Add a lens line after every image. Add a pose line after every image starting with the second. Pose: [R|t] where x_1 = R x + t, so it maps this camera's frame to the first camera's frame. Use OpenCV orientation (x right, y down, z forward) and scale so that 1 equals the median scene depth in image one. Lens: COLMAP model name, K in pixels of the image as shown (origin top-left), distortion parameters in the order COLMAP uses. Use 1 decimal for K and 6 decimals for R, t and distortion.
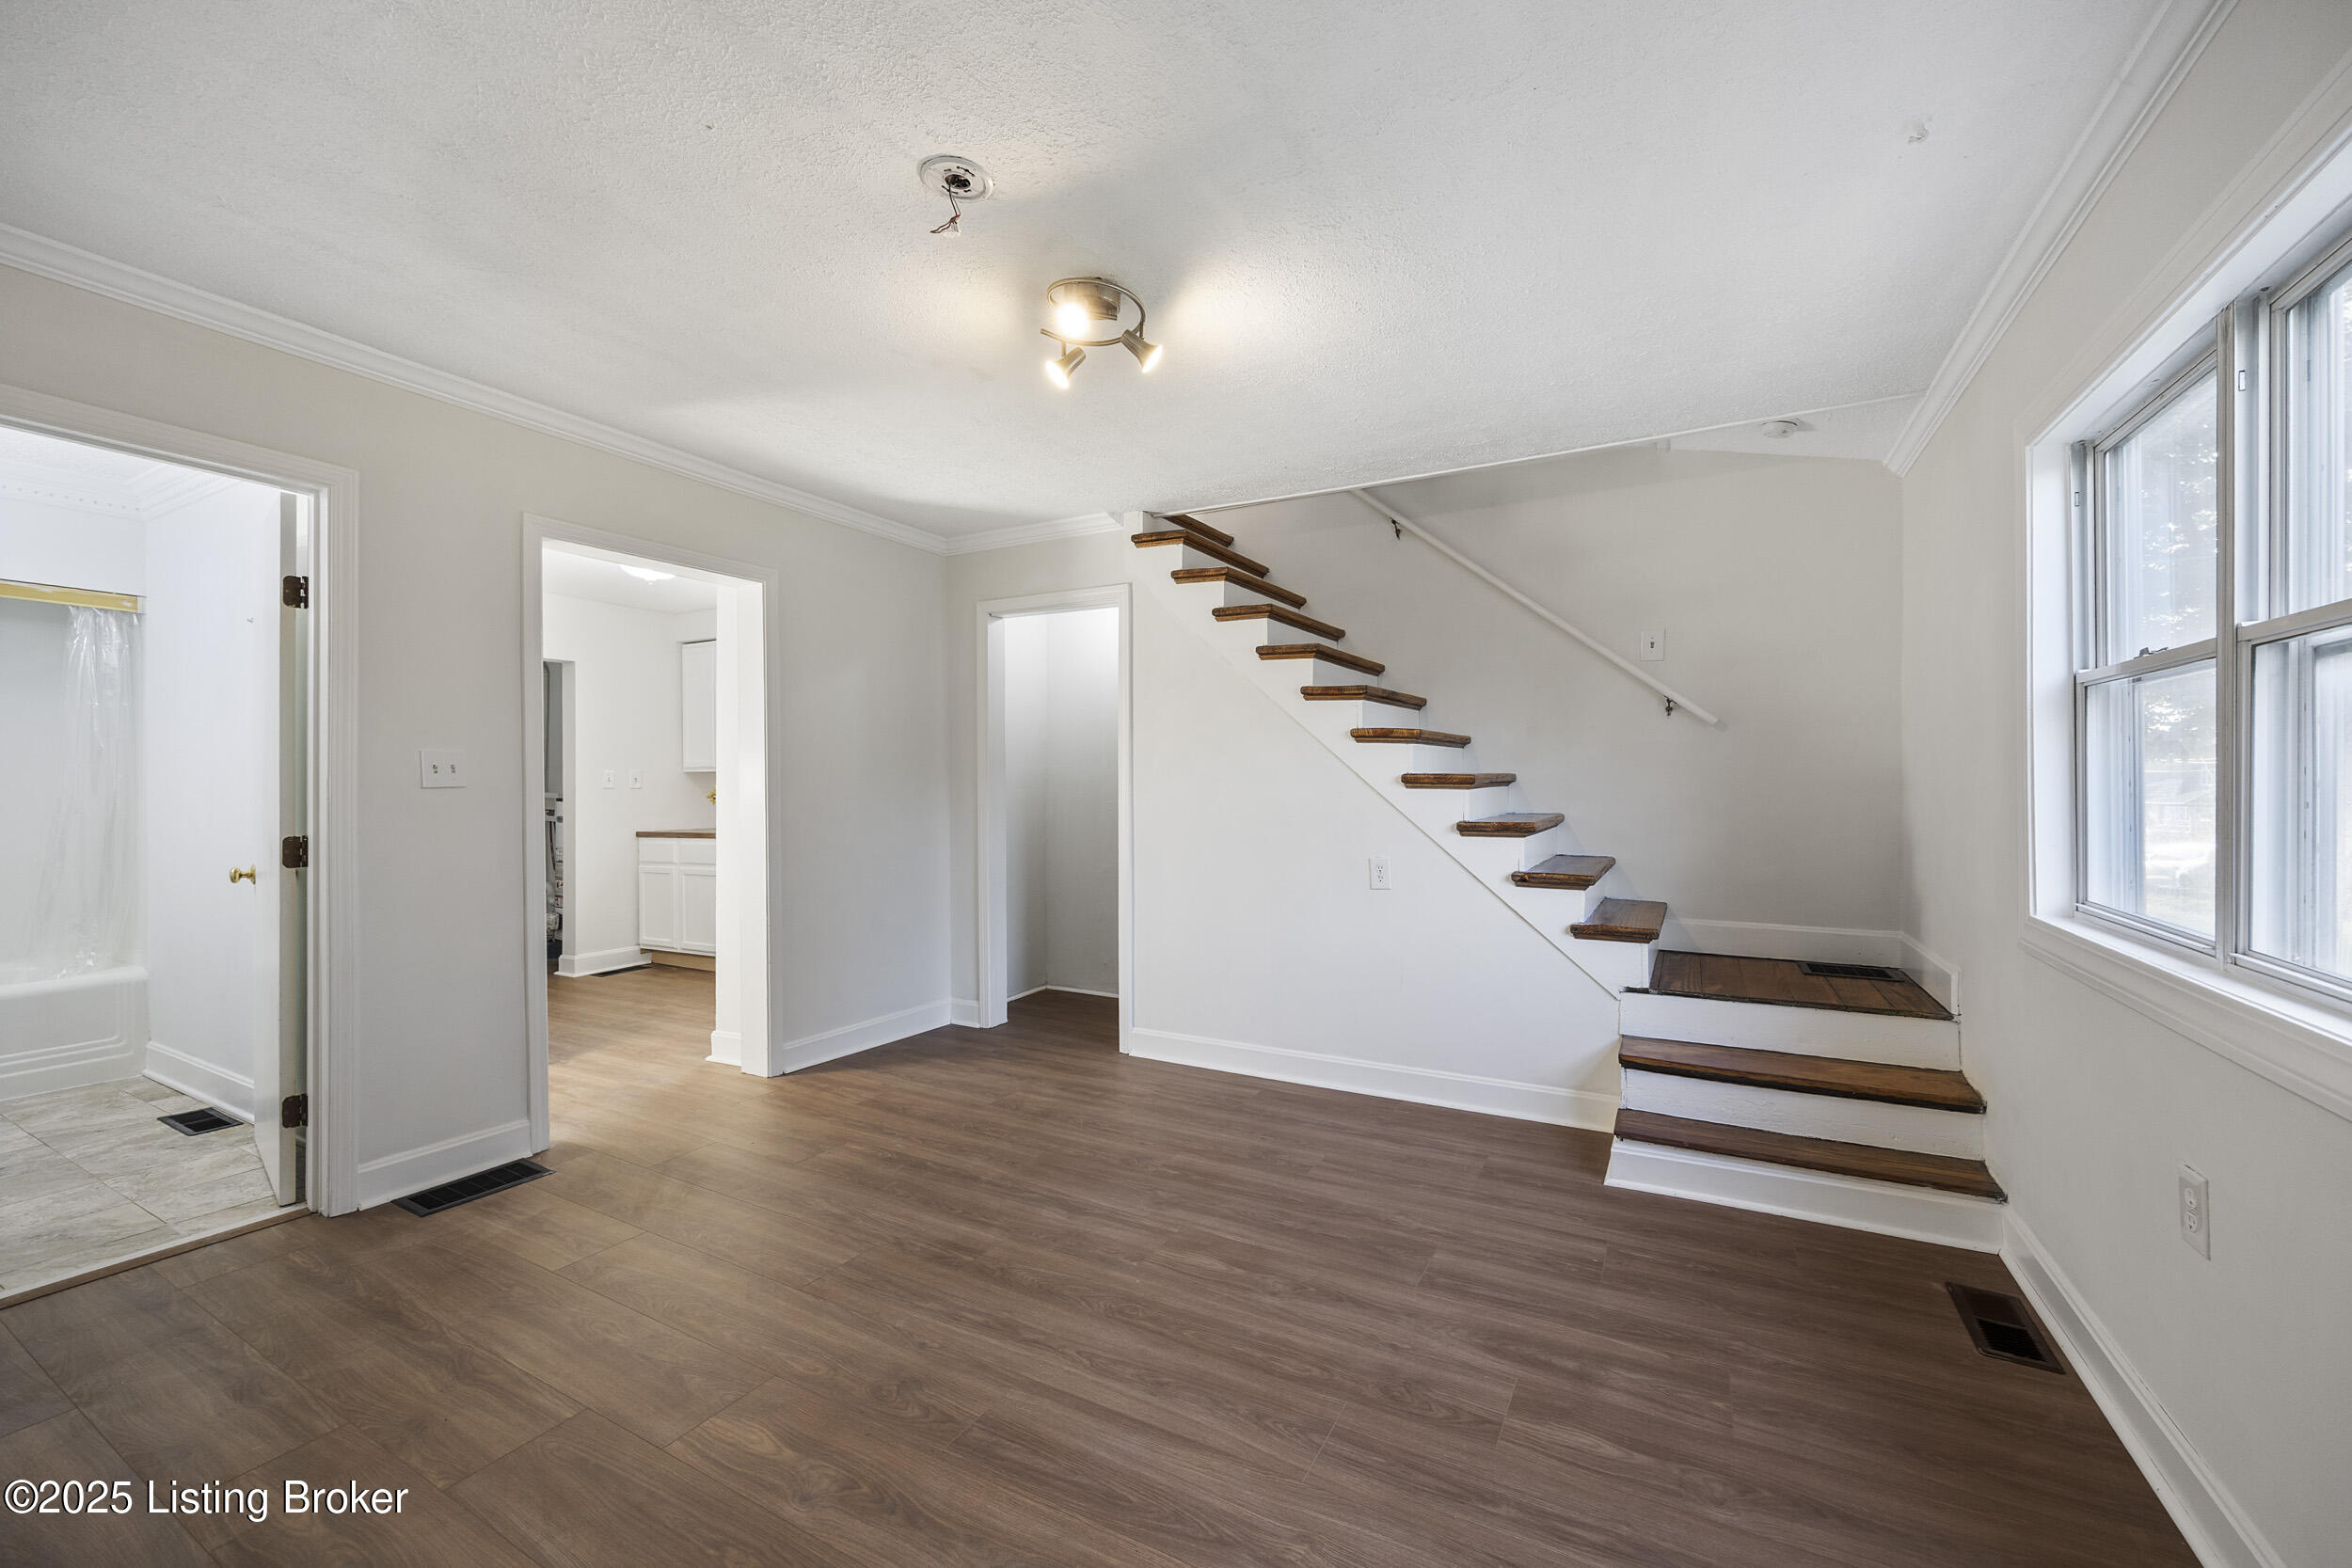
lens RADIAL K [[897.9, 0, 1184.2], [0, 897.9, 794.2], [0, 0, 1]] dist [0.000624, 0.000086]
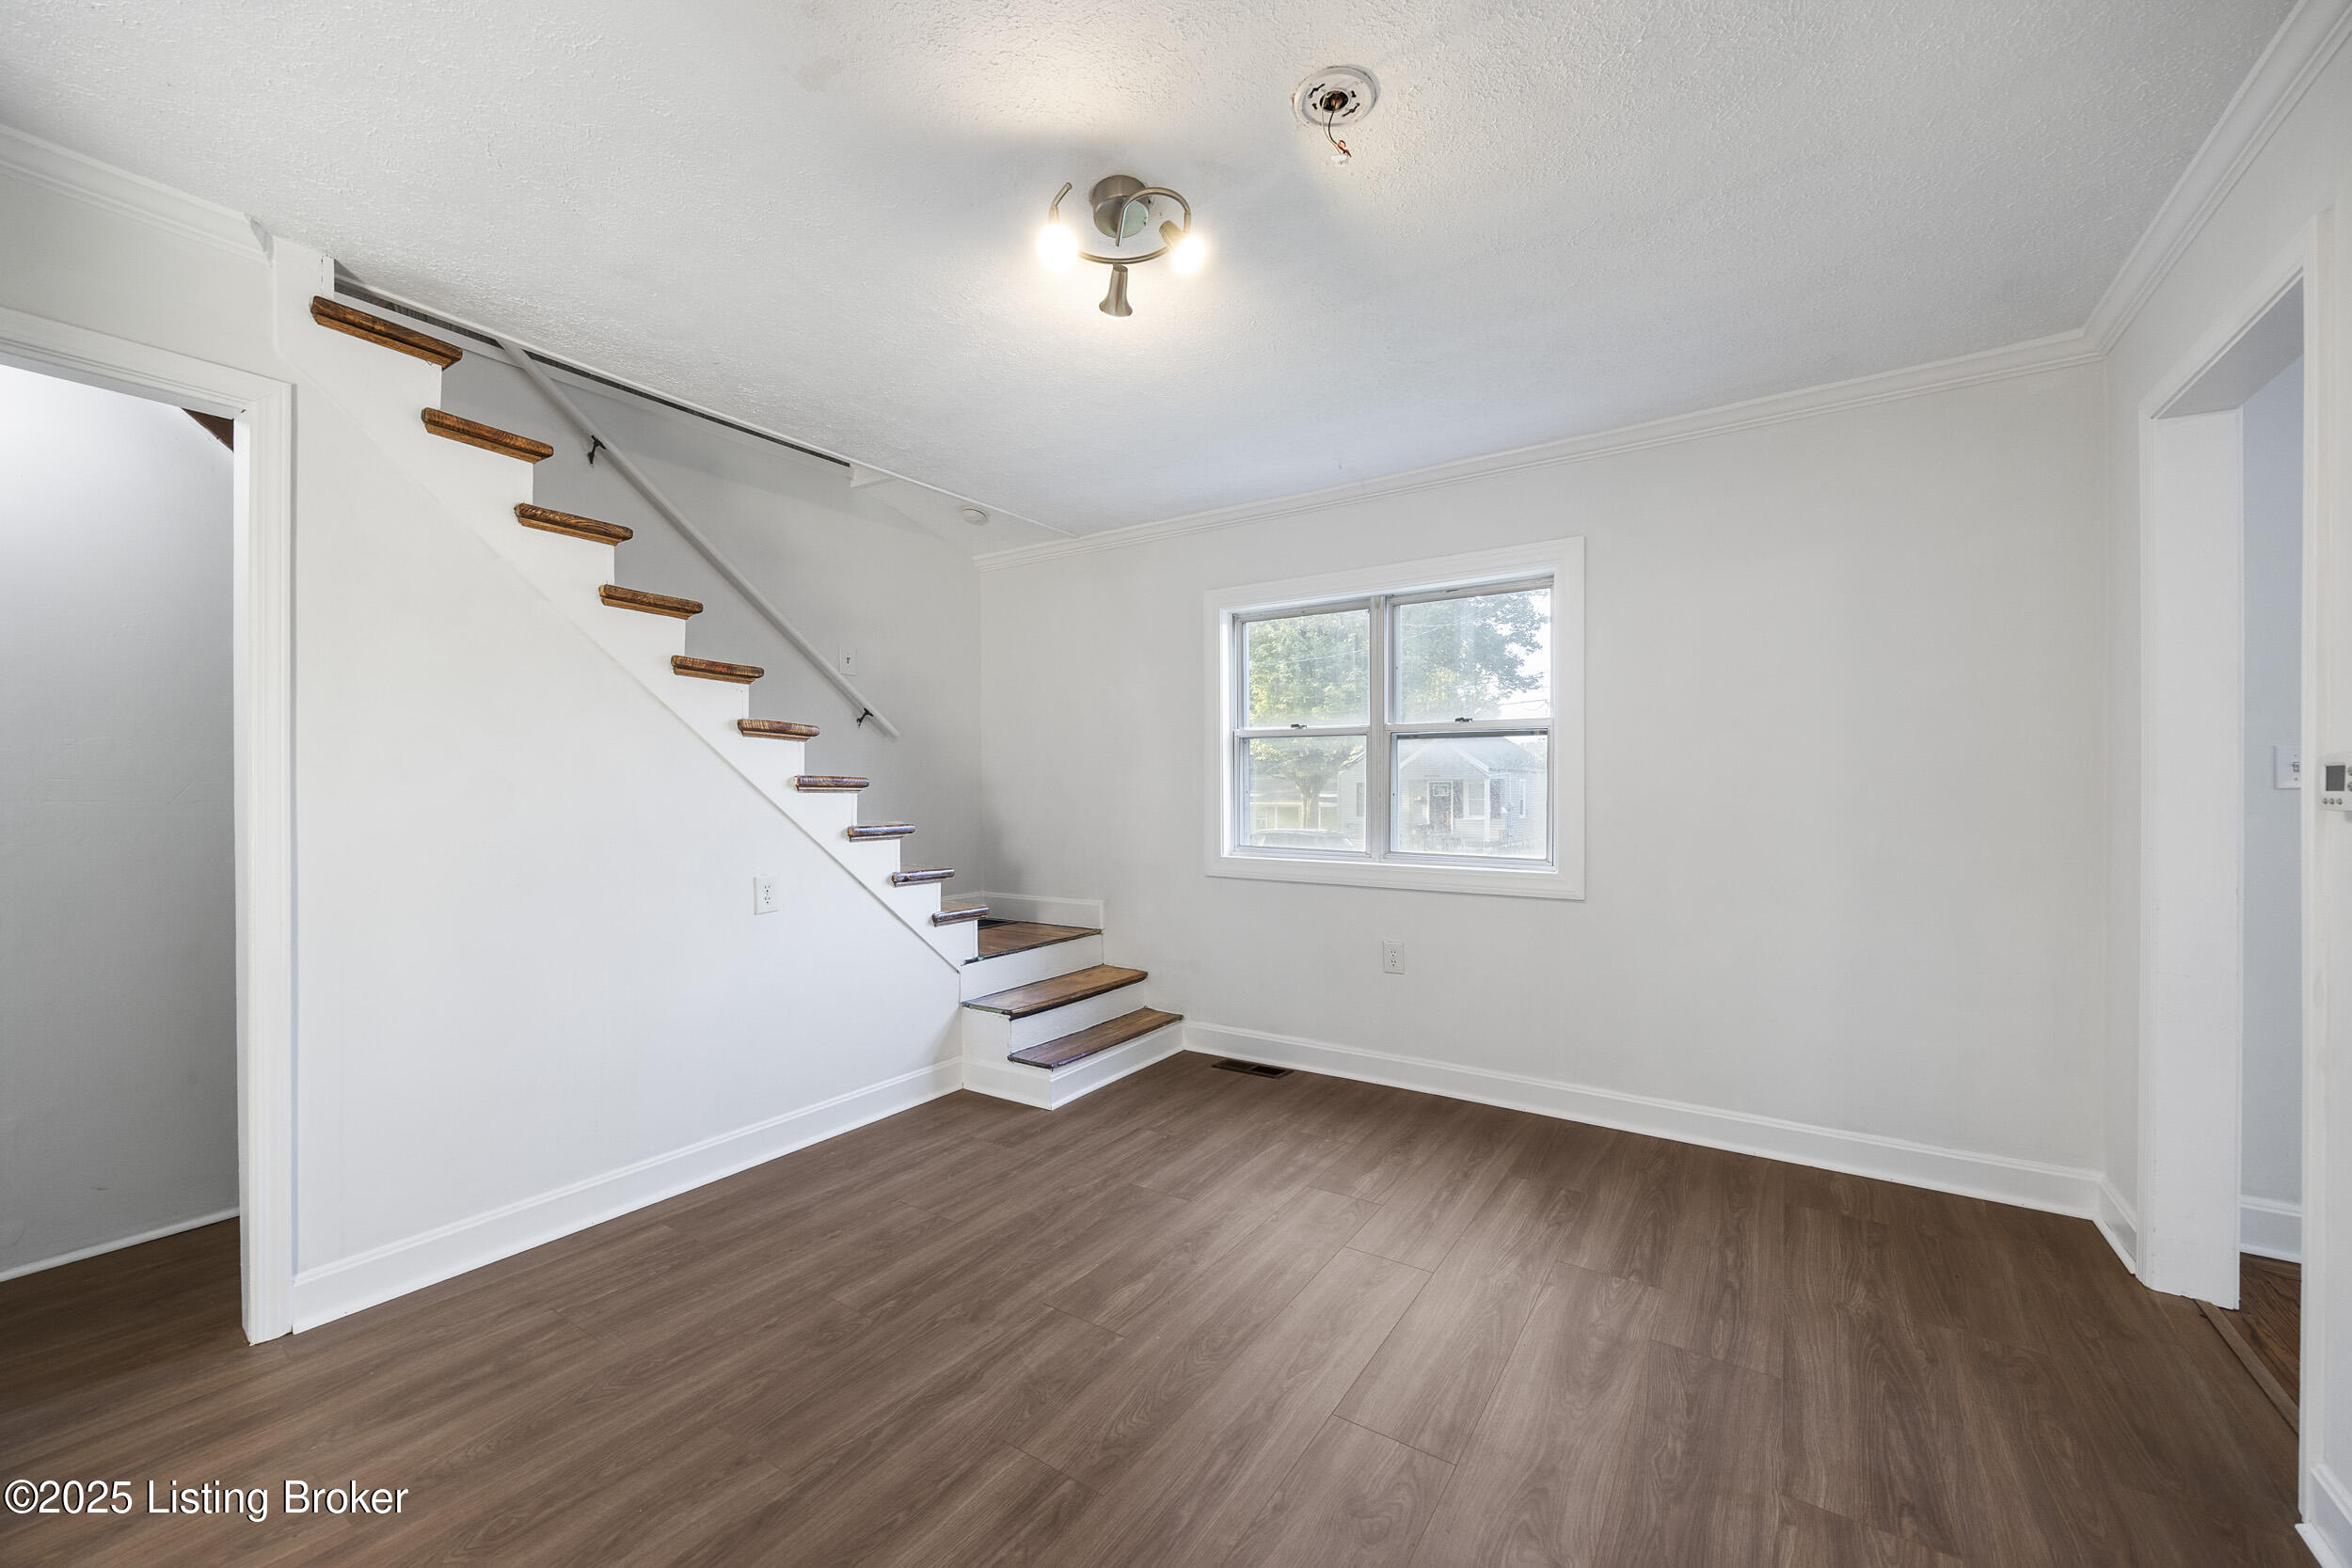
lens RADIAL K [[897.9, 0, 1184.2], [0, 897.9, 794.2], [0, 0, 1]] dist [0.000624, 0.000086]
pose [[0.098802, -0.001980, 0.995105, -0.753995], [0.006688, 0.999977, 0.001326, 0.000407], [-0.995085, 0.006525, 0.098813, 0.709197]]
